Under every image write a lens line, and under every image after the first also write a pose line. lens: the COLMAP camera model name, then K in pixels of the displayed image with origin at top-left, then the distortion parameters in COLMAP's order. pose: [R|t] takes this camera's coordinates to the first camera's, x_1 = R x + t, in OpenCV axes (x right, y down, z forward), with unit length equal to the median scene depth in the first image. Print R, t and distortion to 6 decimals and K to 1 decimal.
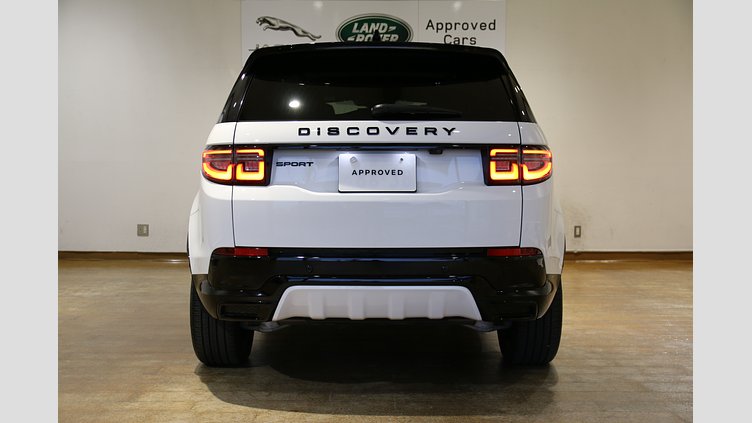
lens RADIAL K [[930.3, 0, 380.1], [0, 930.3, 207.1], [0, 0, 1]] dist [0.015210, 0.000000]
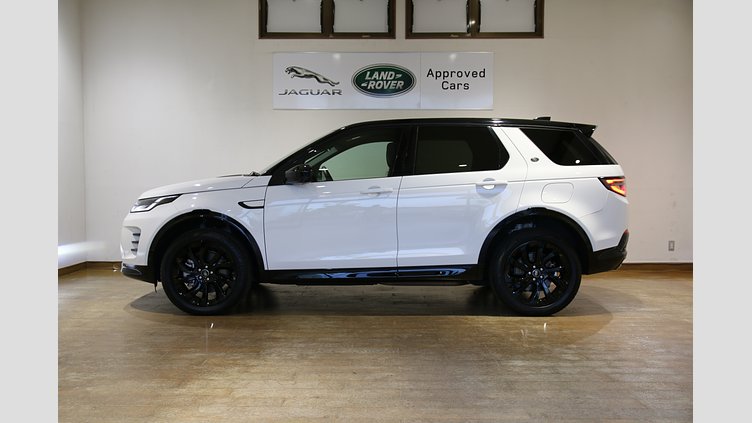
lens RADIAL K [[631.8, 0, 373.4], [0, 631.8, 214.5], [0, 0, 1]] dist [-0.053135, 0.071846]
pose [[0.999677, 0.000410, -0.025424, 0.001309], [-0.001160, 0.999564, -0.029498, 0.009889], [0.025401, 0.029518, 0.999241, 0.194831]]
